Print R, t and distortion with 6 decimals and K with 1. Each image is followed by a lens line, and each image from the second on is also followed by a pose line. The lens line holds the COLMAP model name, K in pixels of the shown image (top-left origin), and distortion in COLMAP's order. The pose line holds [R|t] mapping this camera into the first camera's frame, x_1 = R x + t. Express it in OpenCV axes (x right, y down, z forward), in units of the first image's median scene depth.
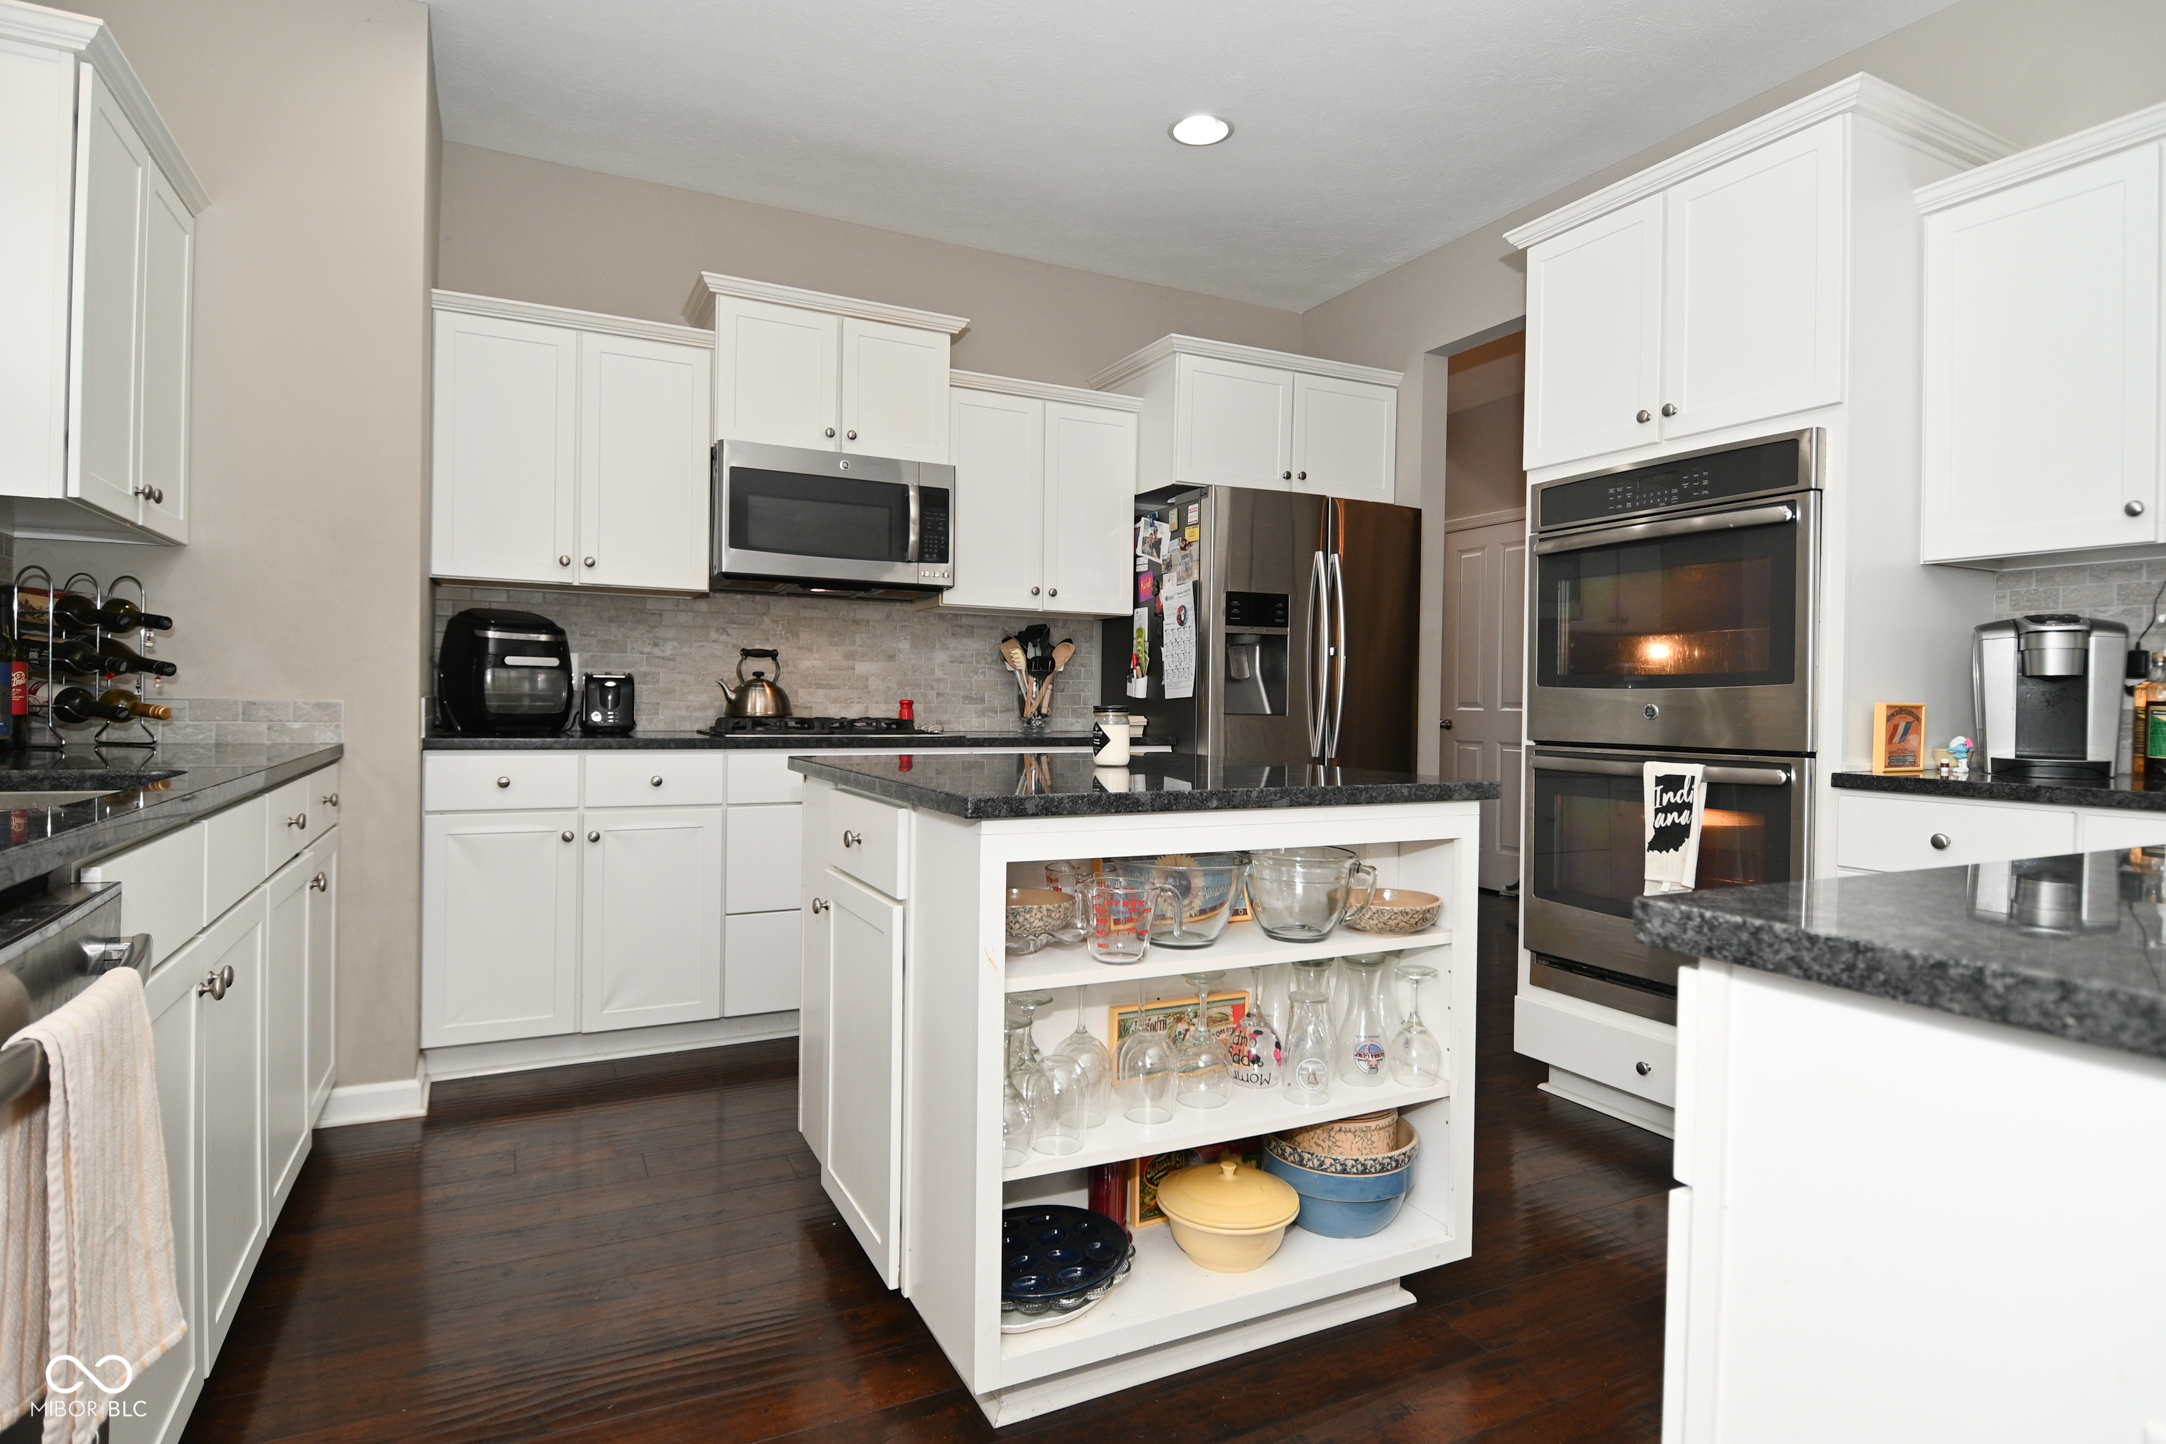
lens RADIAL K [[1143.2, 0, 1085.2], [0, 1143.2, 705.3], [0, 0, 1]] dist [0.023863, -0.032383]
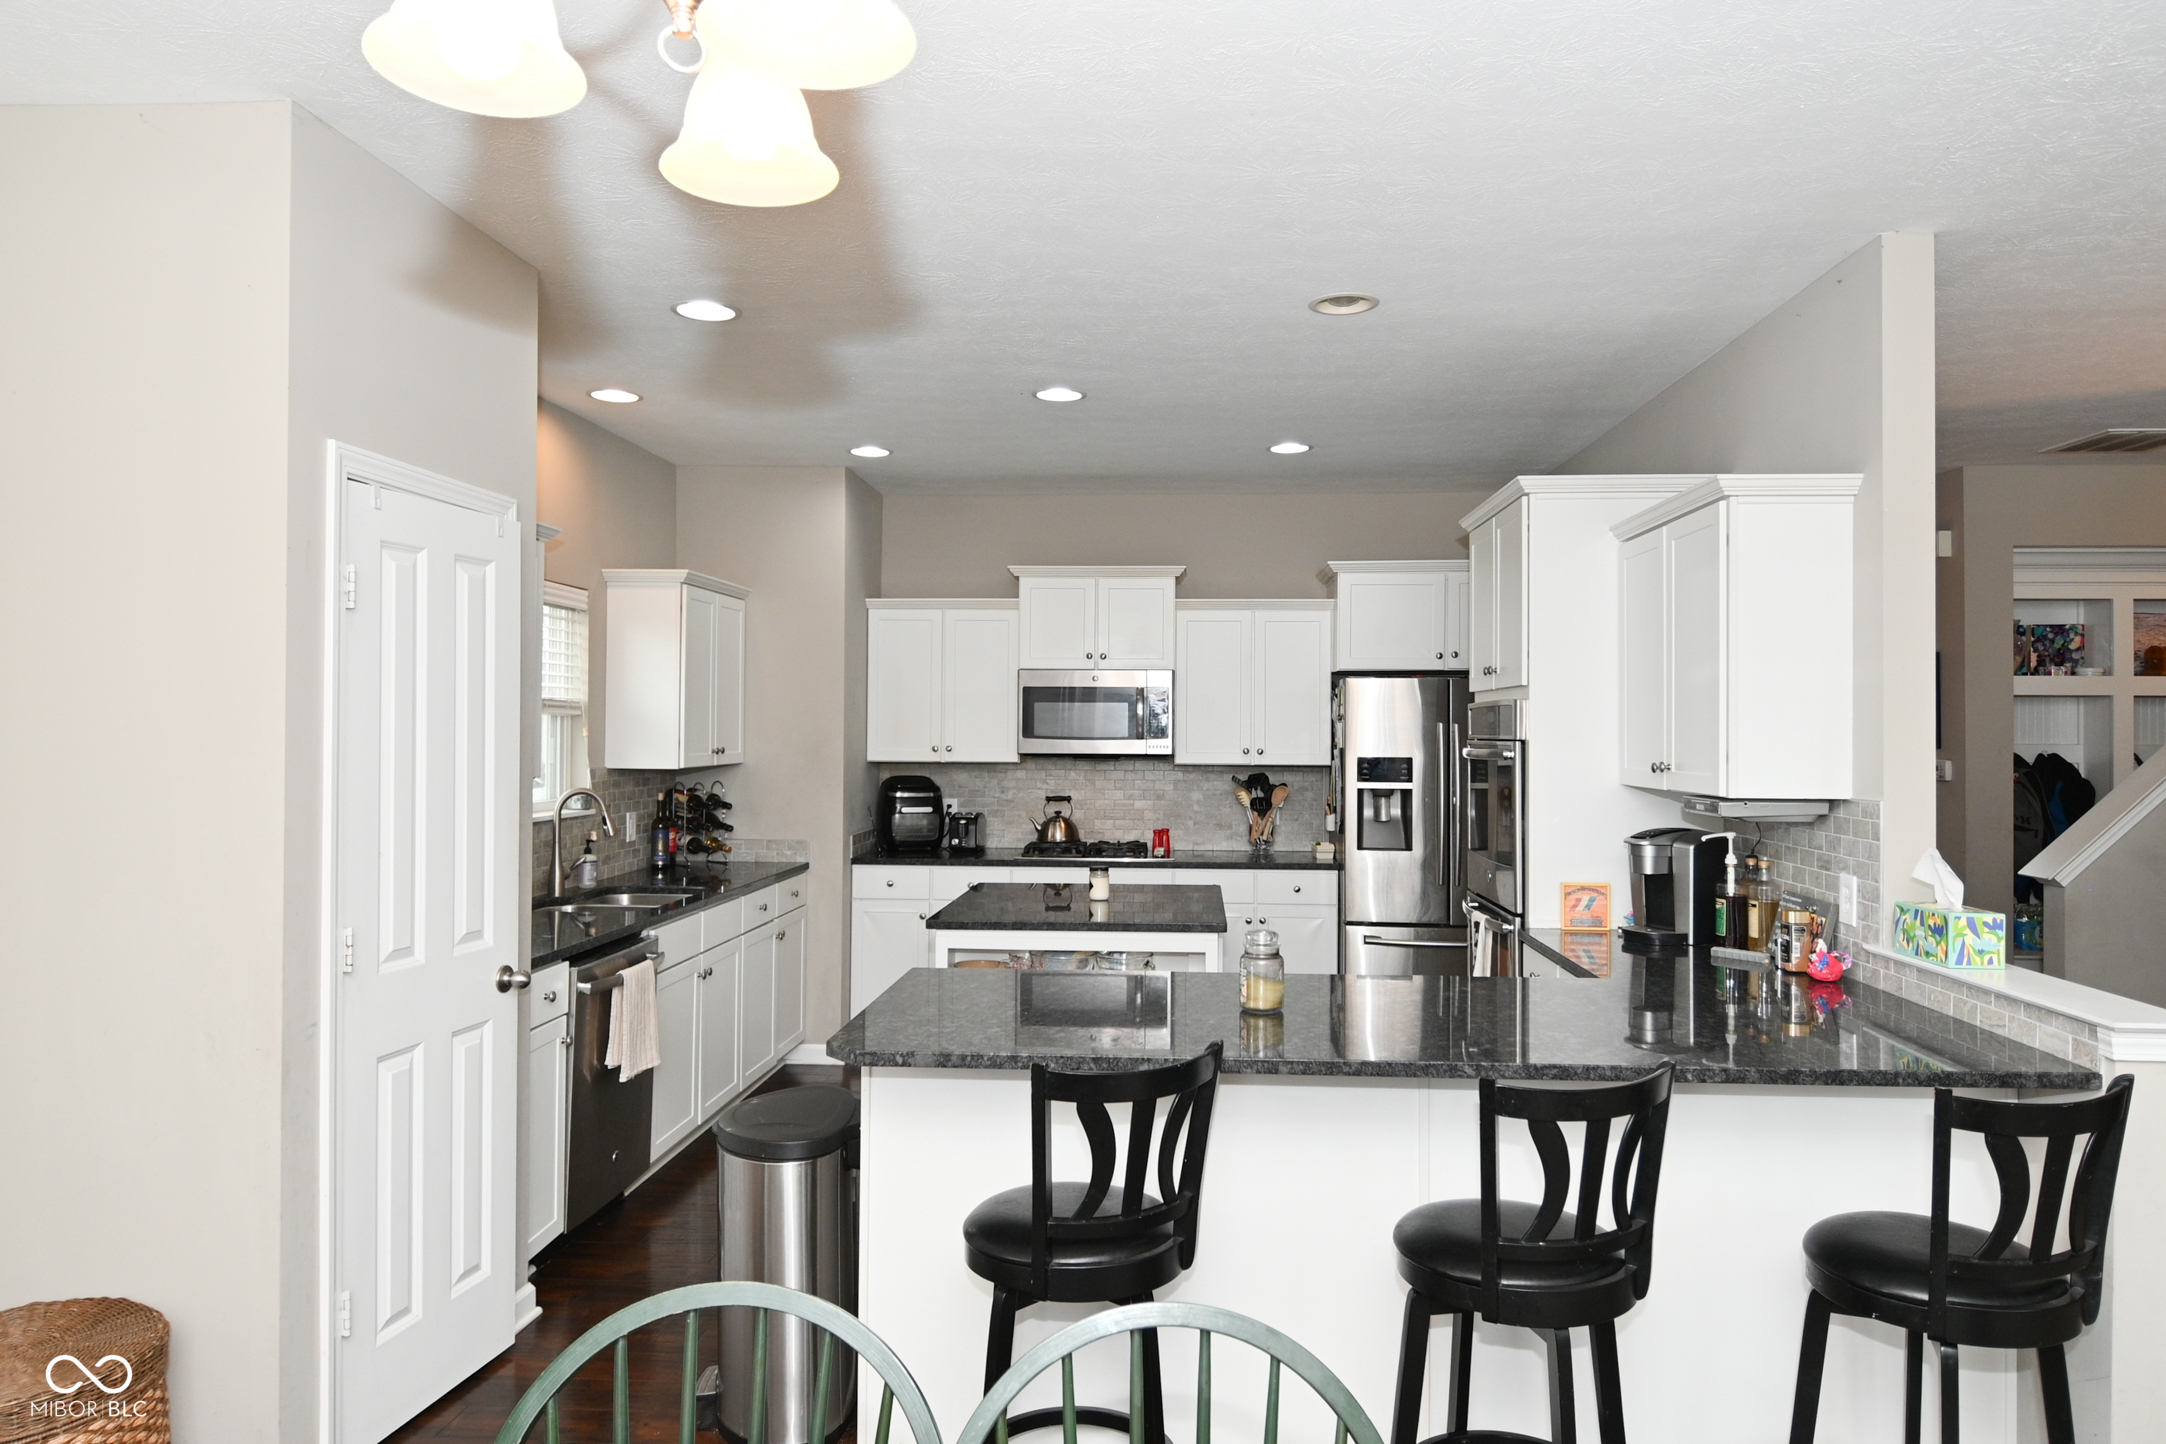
lens RADIAL K [[1377.8, 0, 1093.1], [0, 1377.8, 720.0], [0, 0, 1]] dist [0.025093, -0.037735]
pose [[0.860419, -0.014246, -0.509387, 0.881505], [0.005189, 0.999802, -0.019197, -0.148377], [0.509560, 0.013874, 0.860323, -0.696196]]
